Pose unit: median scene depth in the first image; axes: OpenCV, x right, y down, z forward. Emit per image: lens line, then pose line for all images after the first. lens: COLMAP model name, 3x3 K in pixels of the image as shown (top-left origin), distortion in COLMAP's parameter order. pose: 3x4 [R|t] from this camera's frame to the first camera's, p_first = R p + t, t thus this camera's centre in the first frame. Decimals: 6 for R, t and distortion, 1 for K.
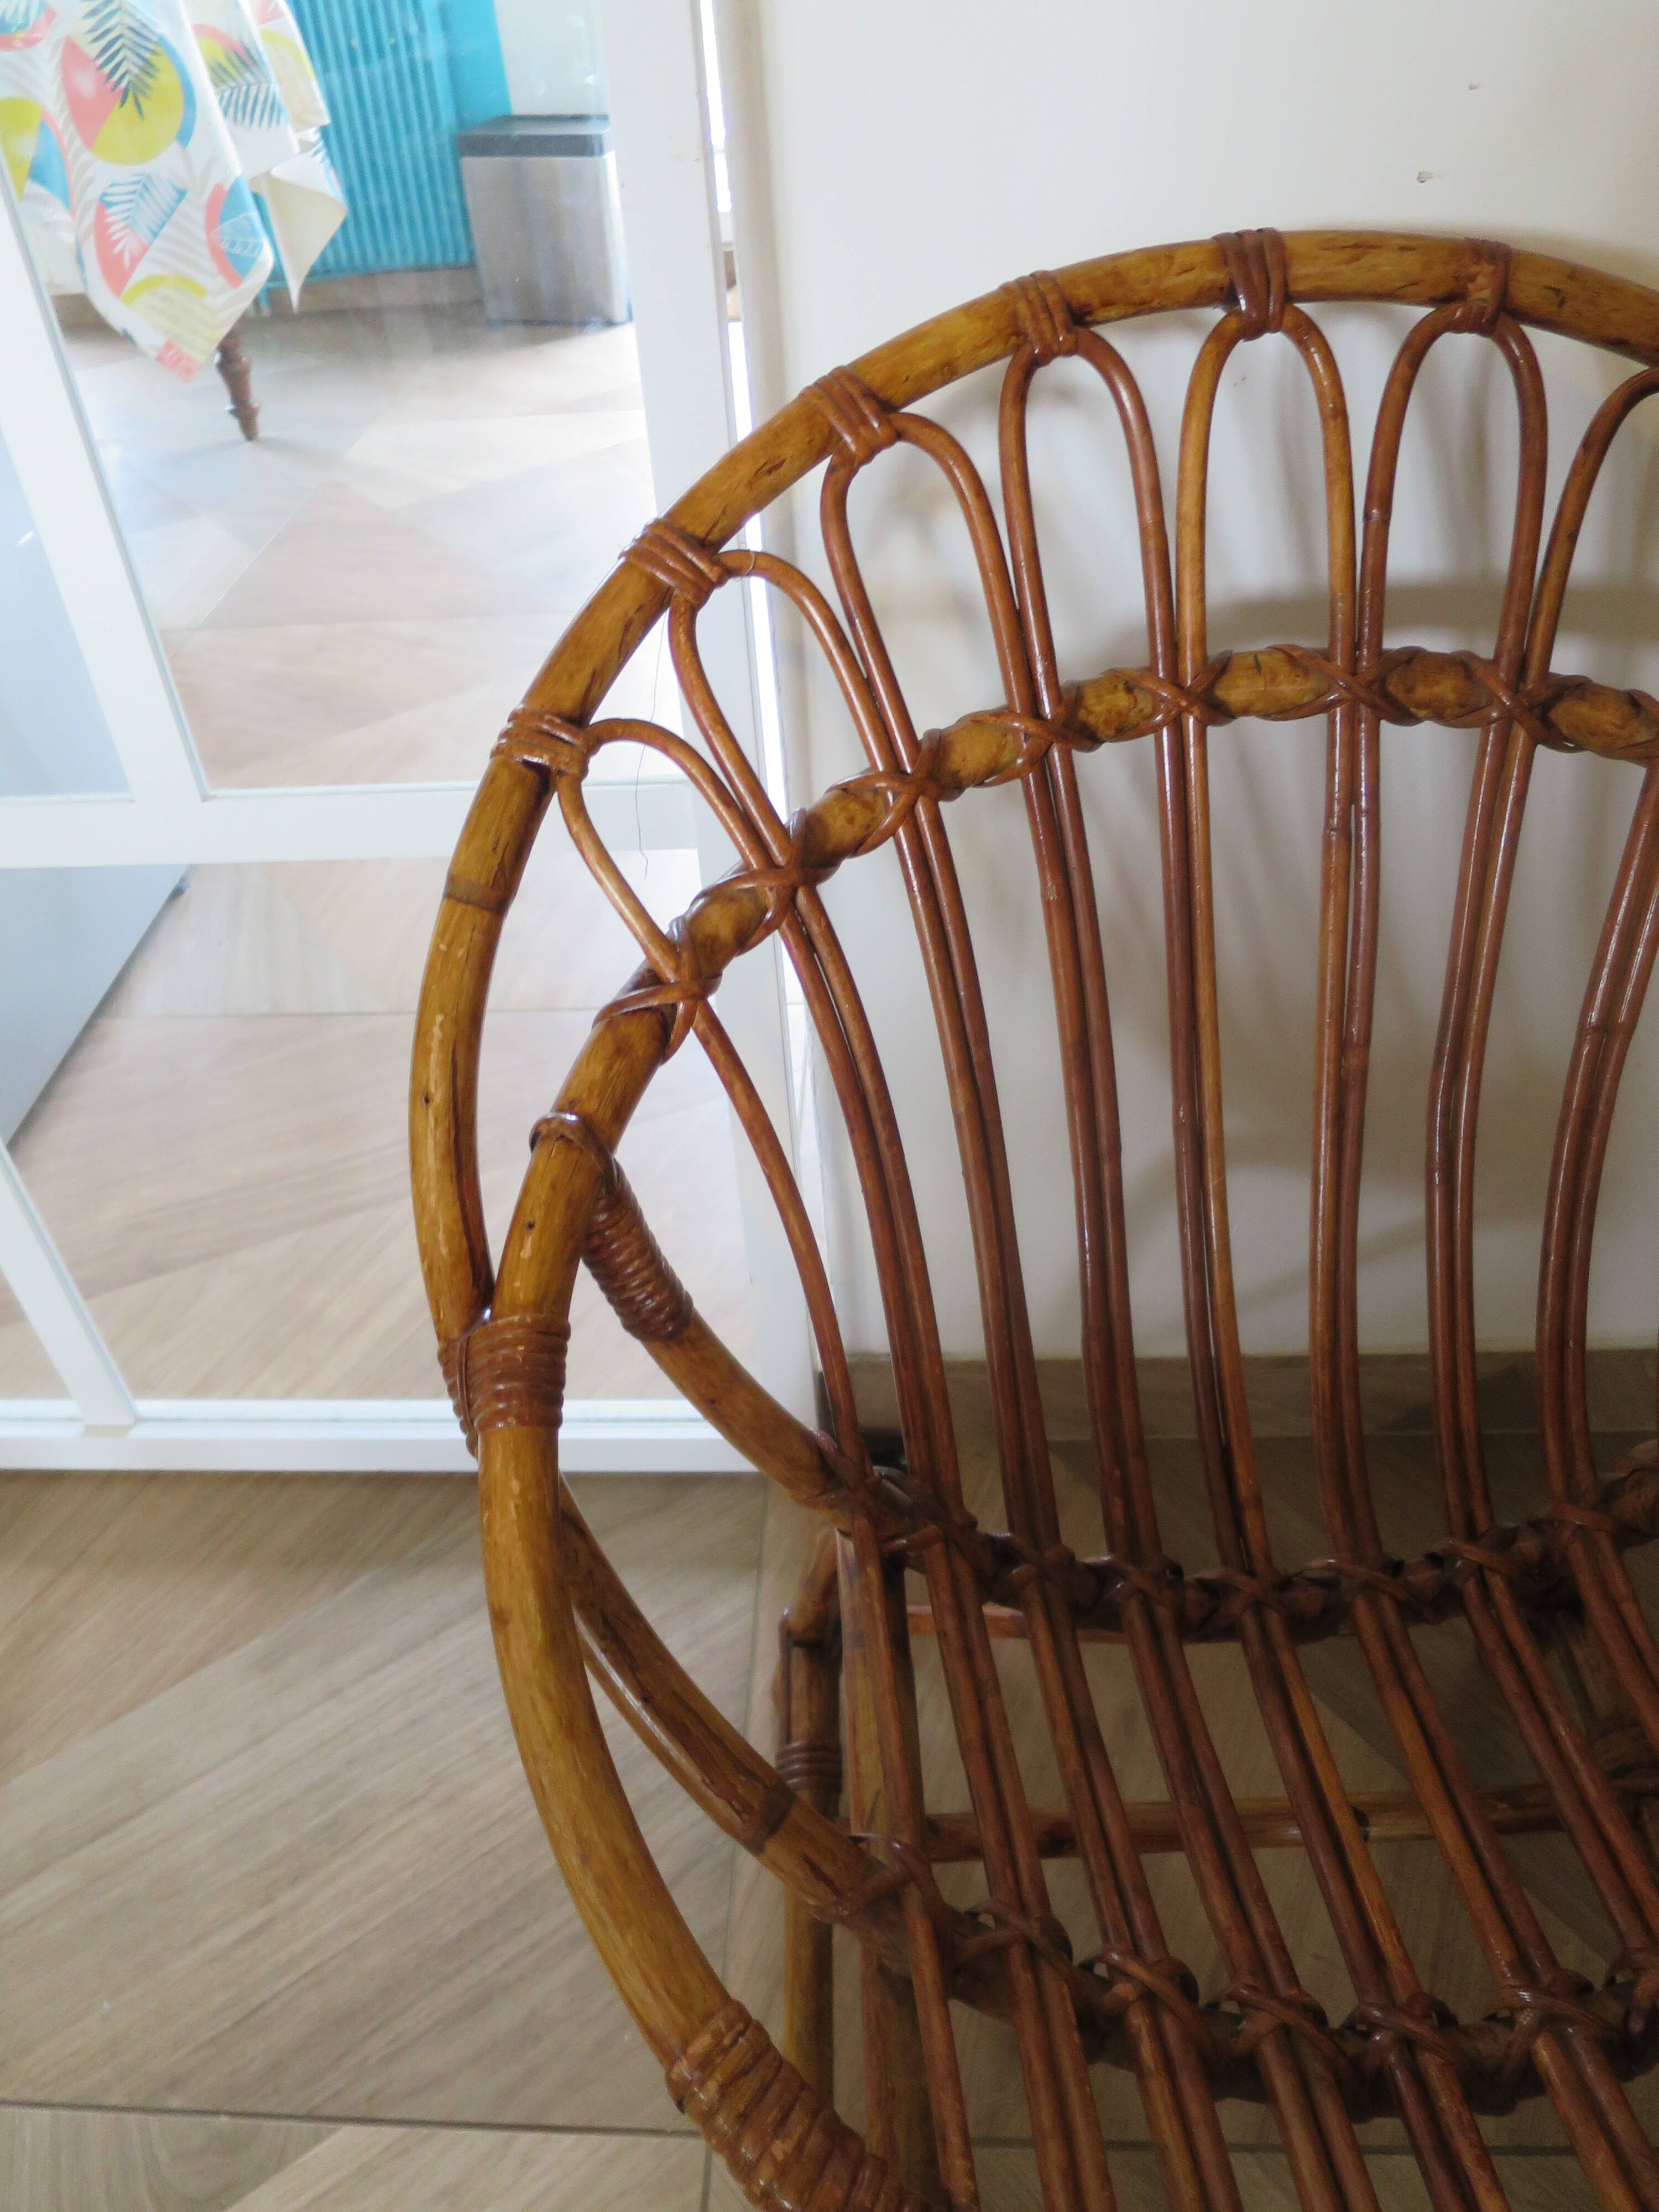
lens RADIAL K [[1586.3, 0, 859.6], [0, 1586.3, 1091.2], [0, 0, 1]] dist [-0.034355, 0.003577]
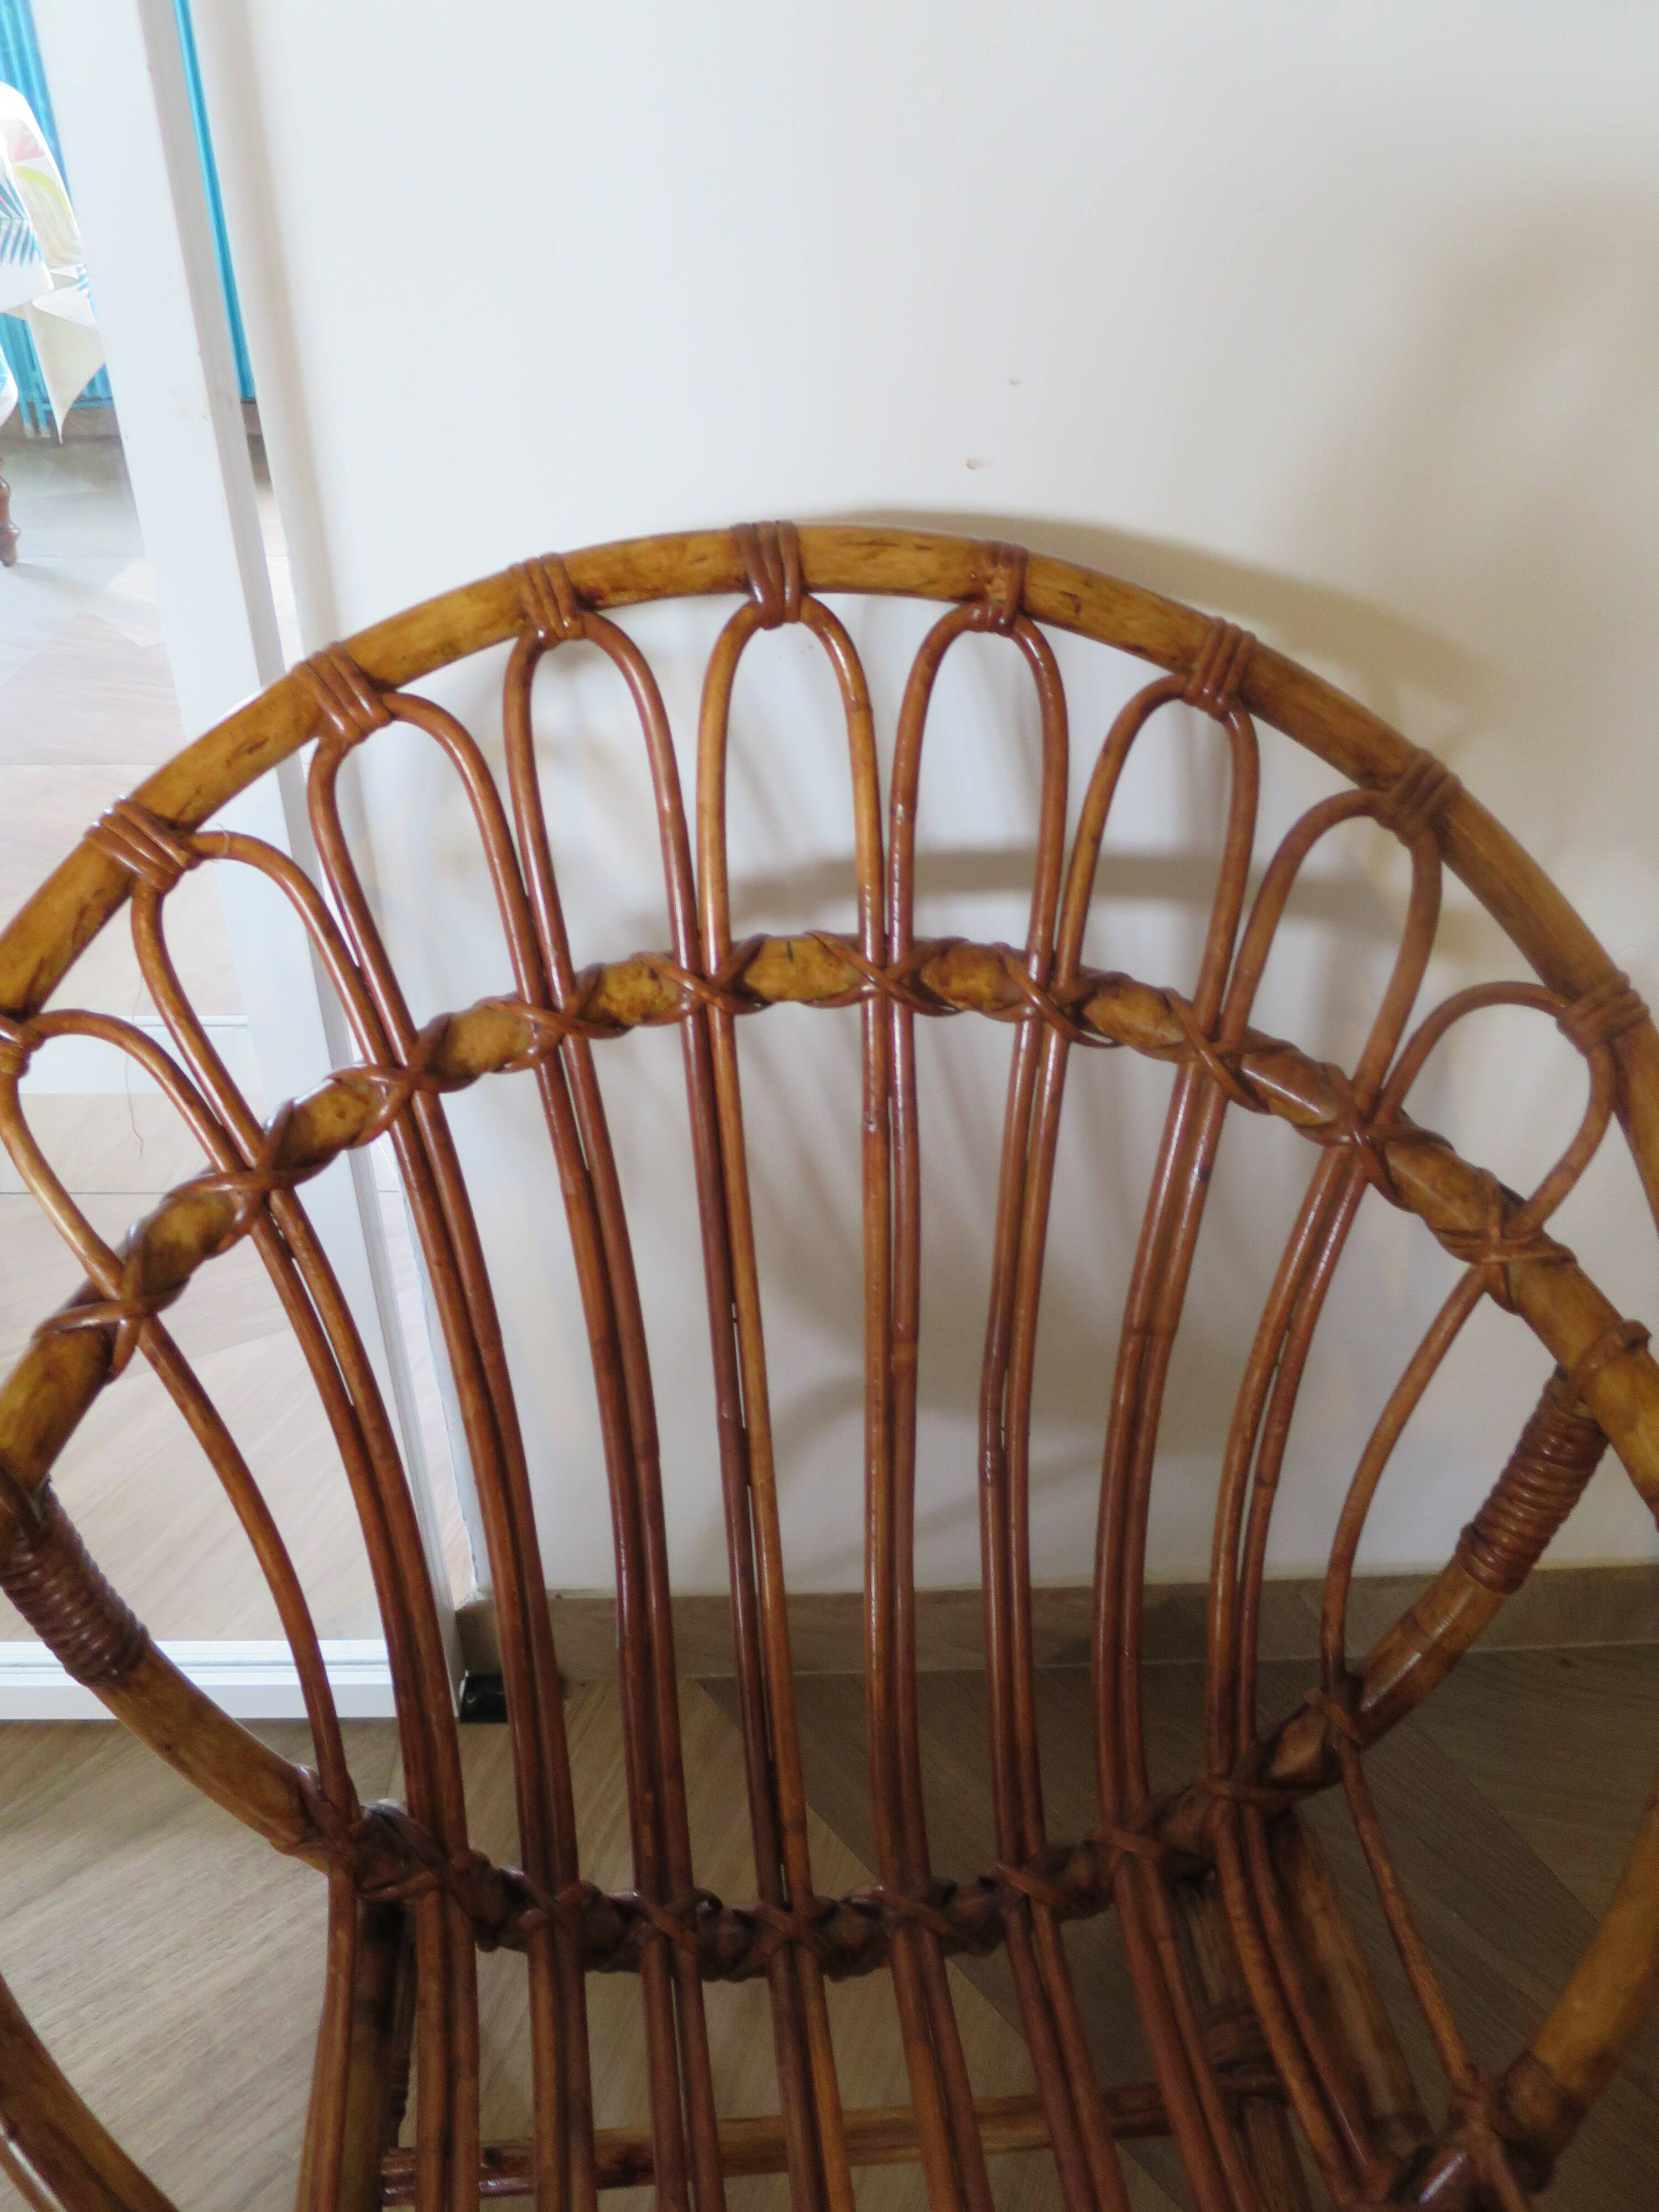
lens RADIAL K [[1591.0, 0, 839.2], [0, 1591.0, 1101.1], [0, 0, 1]] dist [-0.037155, 0.006699]
pose [[0.995153, 0.017260, 0.096808, 0.201968], [-0.010493, 0.997493, -0.069980, -0.119011], [-0.097773, 0.068625, 0.992840, 0.040597]]
